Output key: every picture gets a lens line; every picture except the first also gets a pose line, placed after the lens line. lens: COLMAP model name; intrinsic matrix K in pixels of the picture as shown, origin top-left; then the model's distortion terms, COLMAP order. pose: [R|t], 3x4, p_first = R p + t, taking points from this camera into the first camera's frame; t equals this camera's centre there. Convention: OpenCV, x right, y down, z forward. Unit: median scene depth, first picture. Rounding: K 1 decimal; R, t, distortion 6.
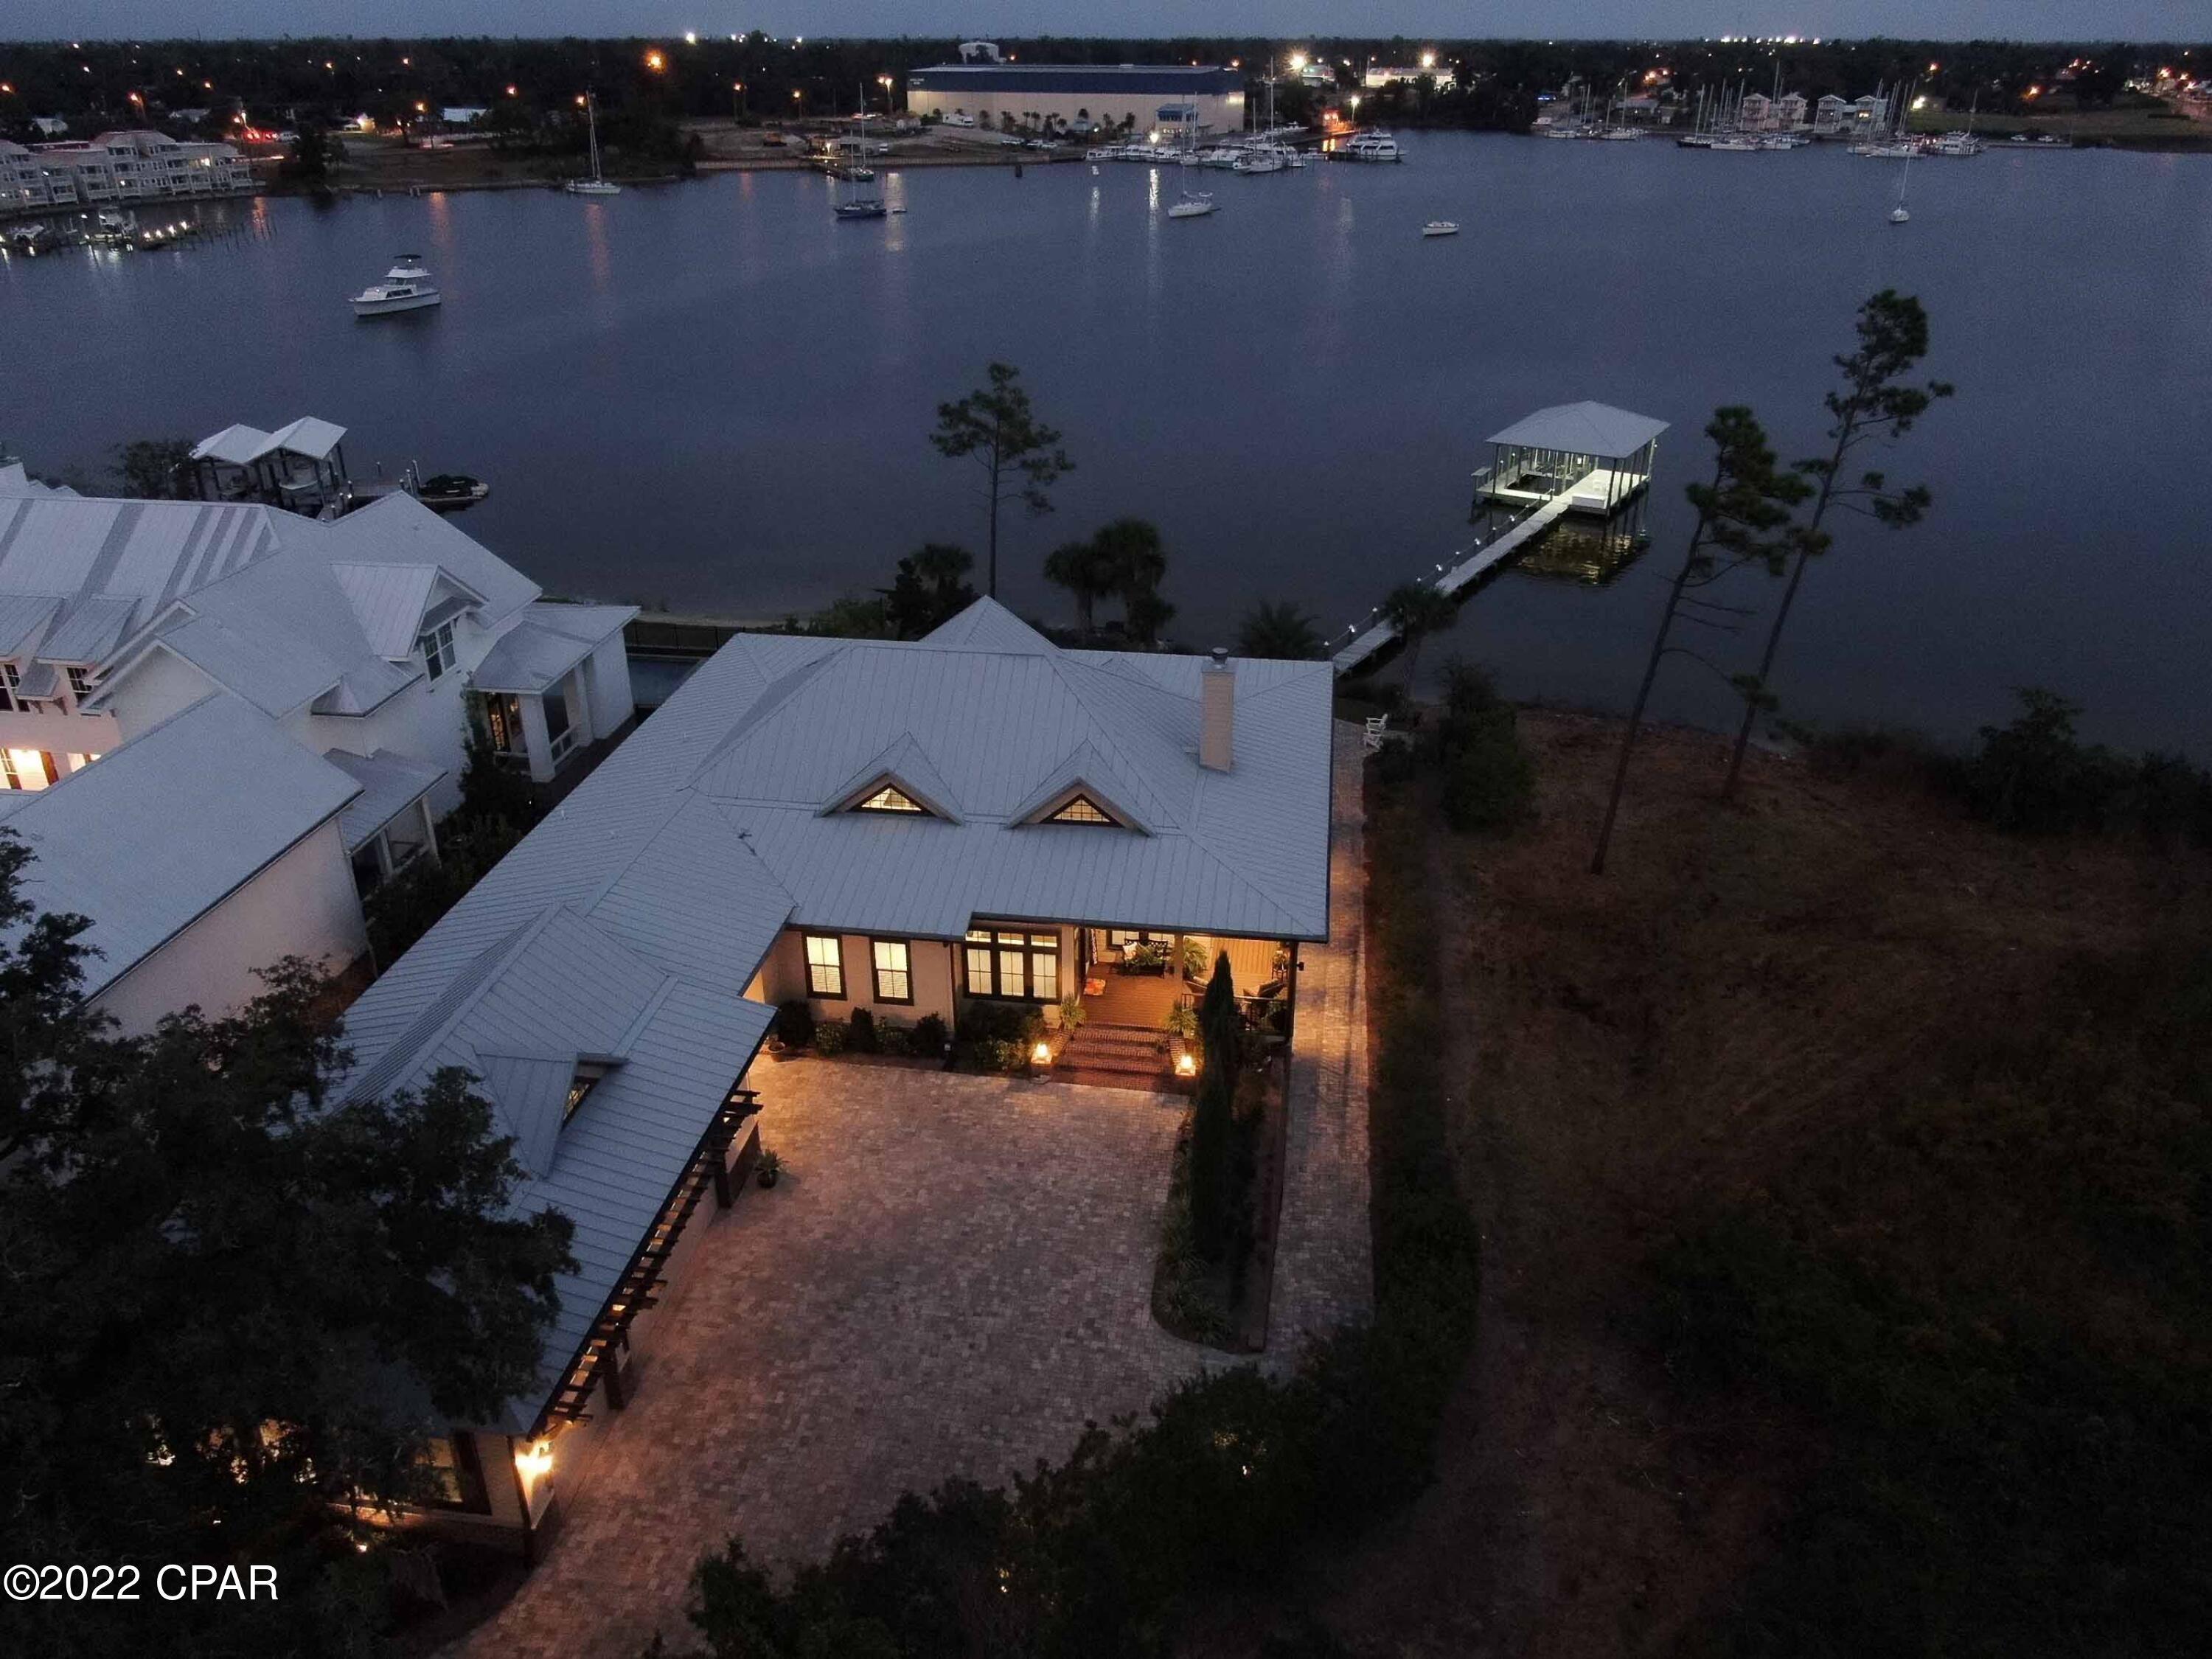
lens RADIAL K [[1594.4, 0, 1105.6], [0, 1594.4, 826.5], [0, 0, 1]] dist [-0.012338, -0.000048]
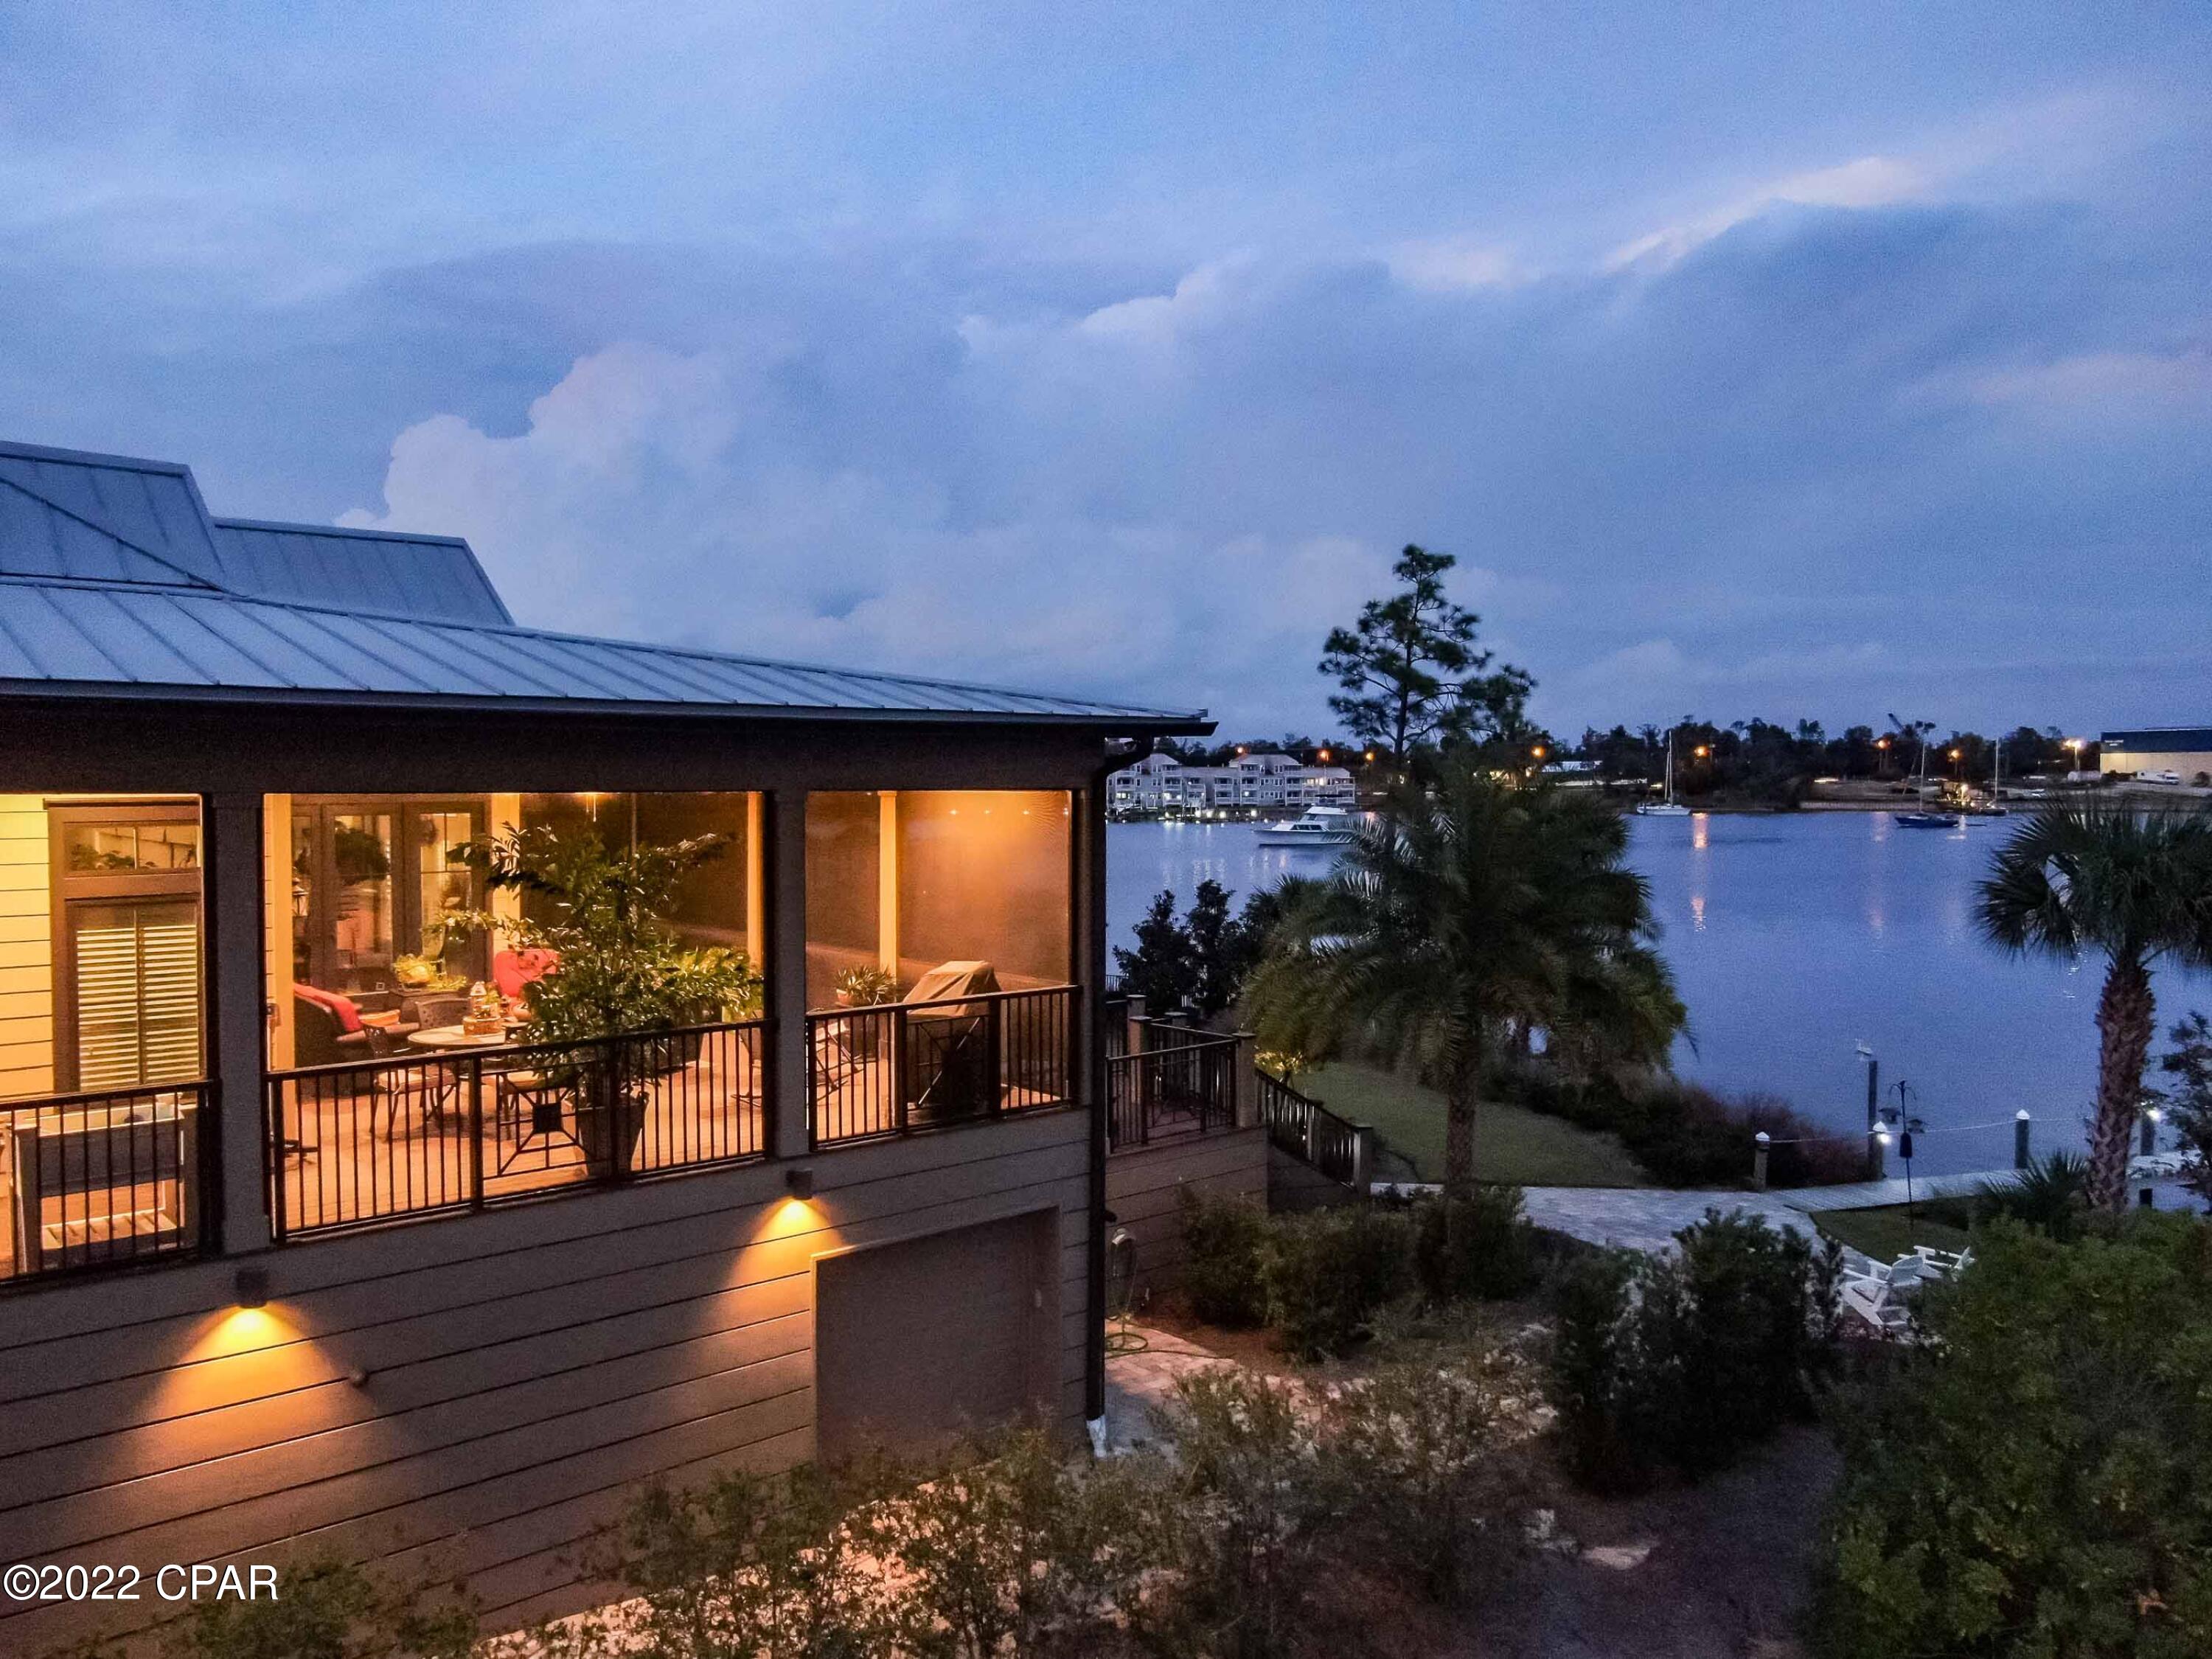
lens RADIAL K [[1597.9, 0, 1111.8], [0, 1597.9, 824.1], [0, 0, 1]] dist [-0.011644, -0.002194]
pose [[0.755680, 0.016974, -0.654721, 0.203653], [-0.290203, 0.904850, -0.311494, -0.004435], [0.587137, 0.425391, 0.688703, 0.576038]]
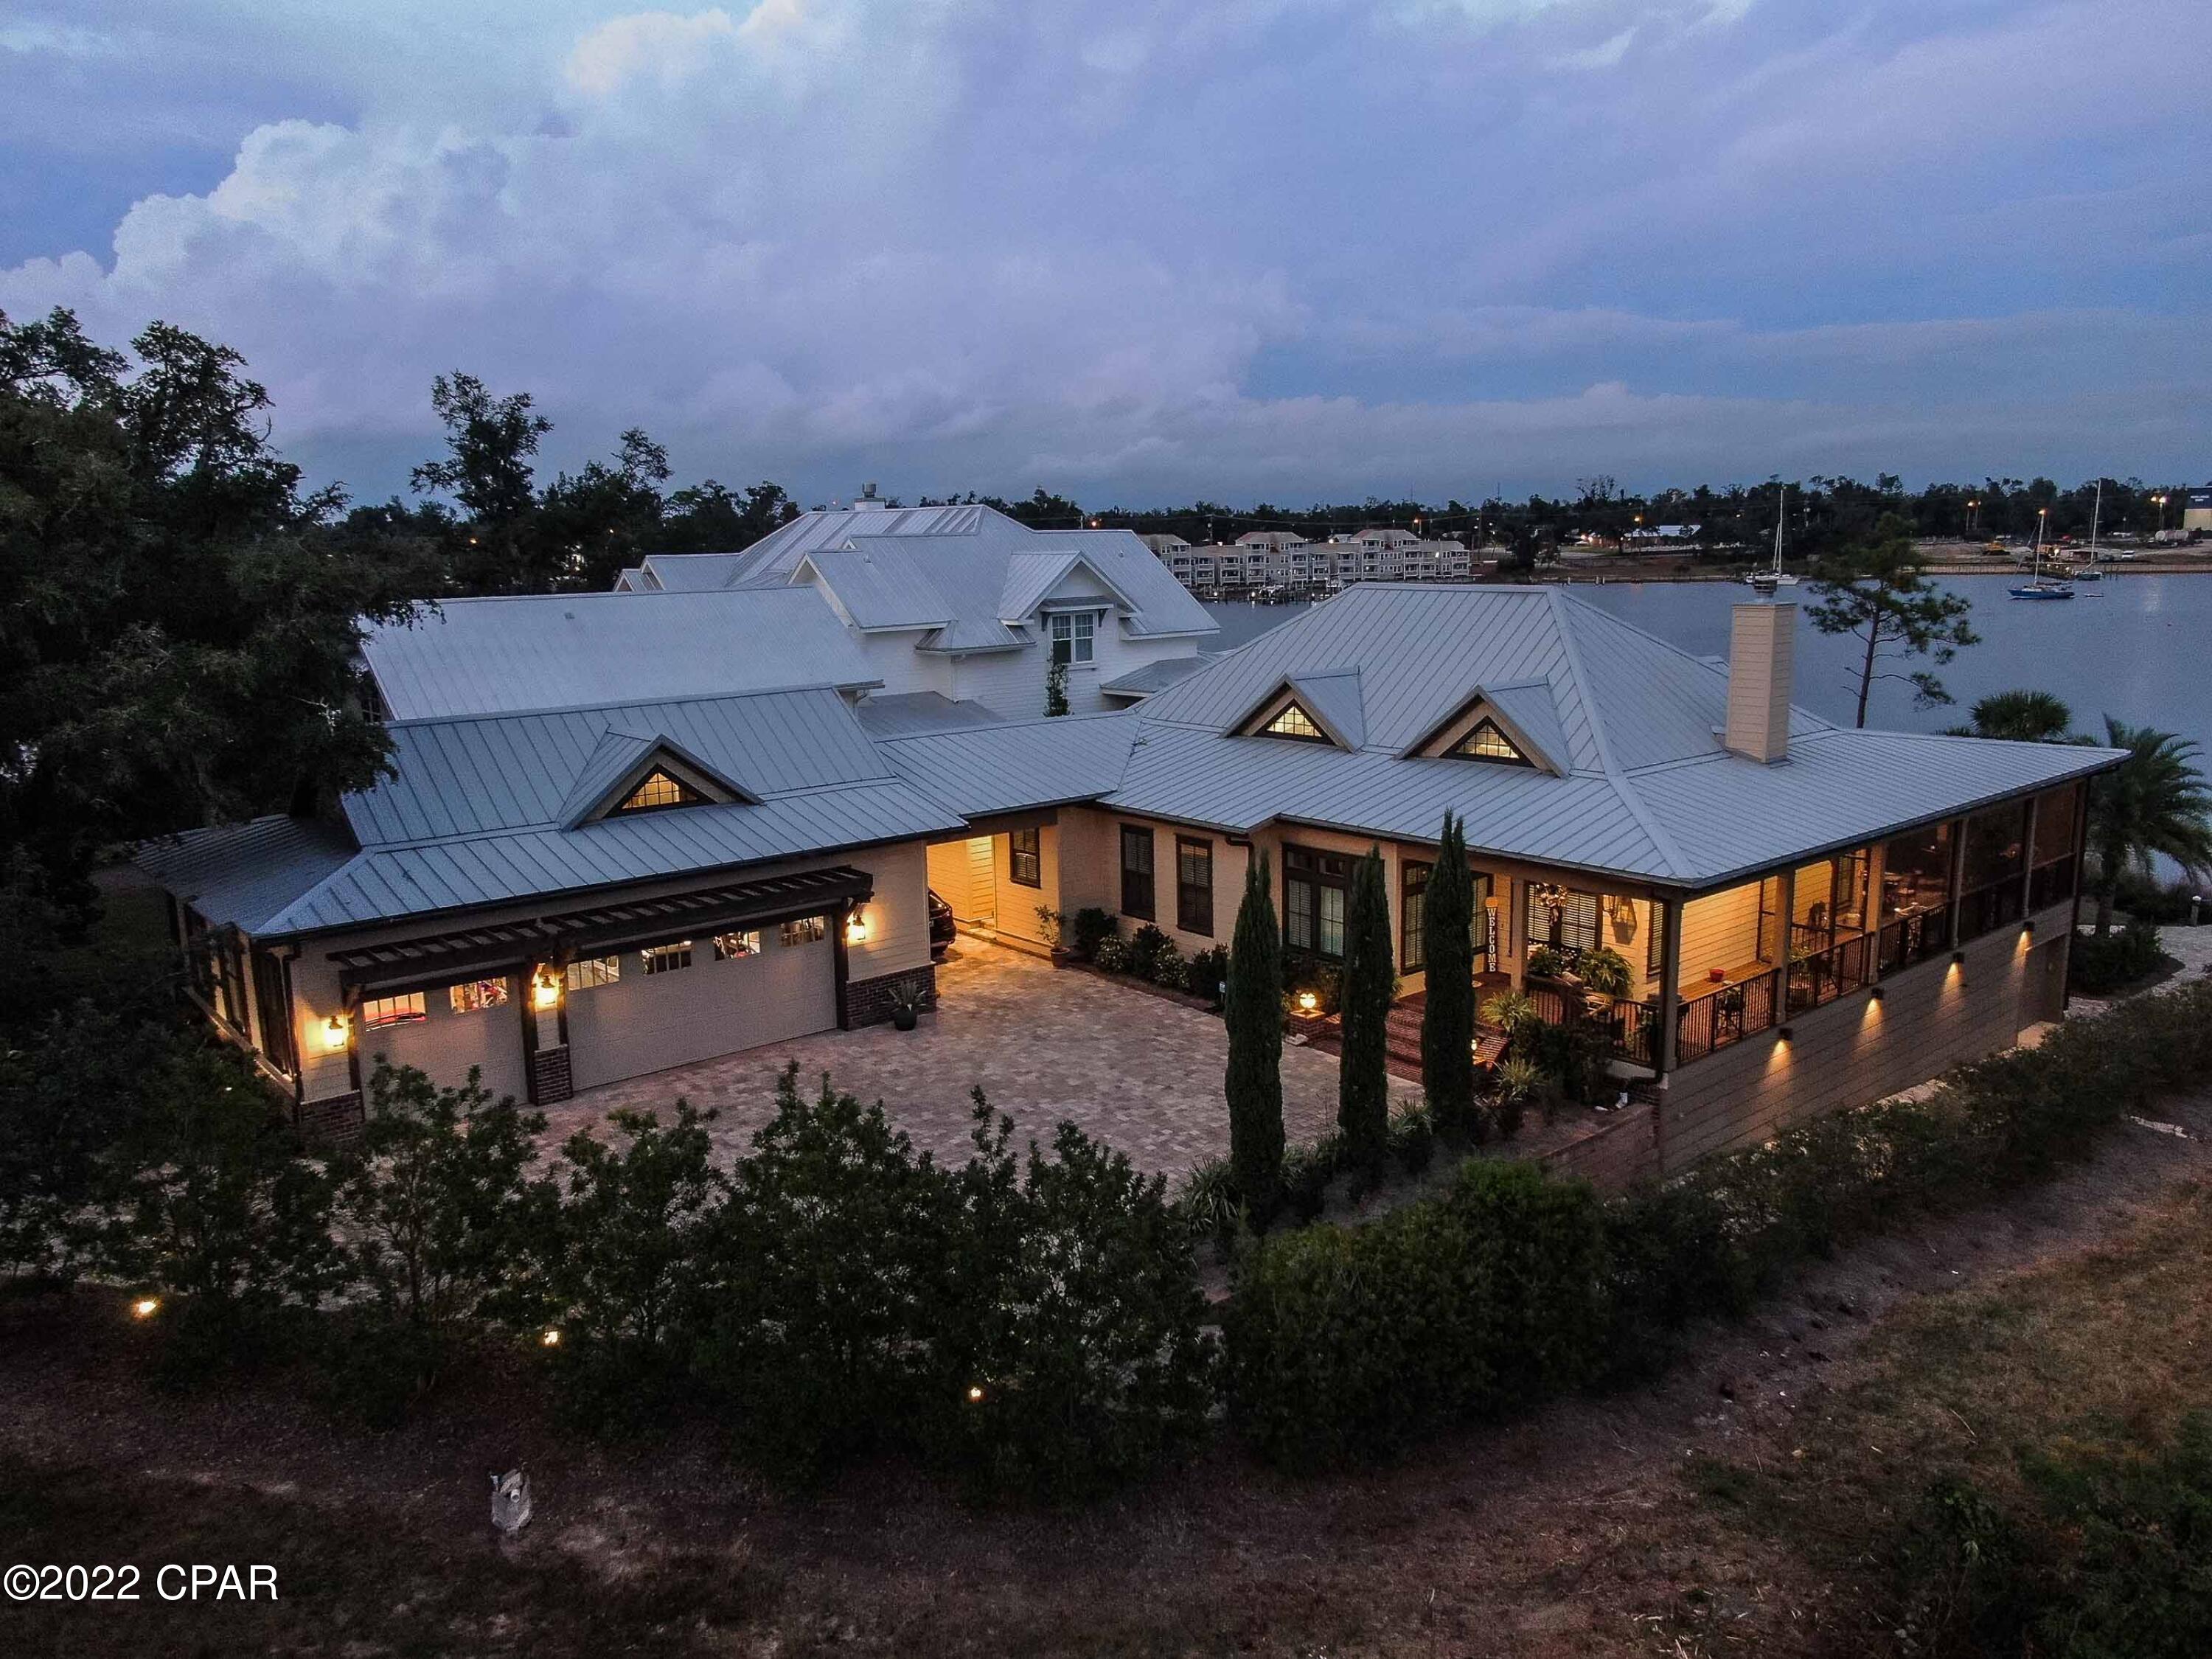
lens RADIAL K [[1600.6, 0, 1107.2], [0, 1600.6, 817.2], [0, 0, 1]] dist [-0.014252, 0.001070]
pose [[0.743452, 0.101603, -0.661026, 0.184097], [-0.278230, 0.945788, -0.167550, 0.104218], [0.608167, 0.308483, 0.731417, 0.189025]]
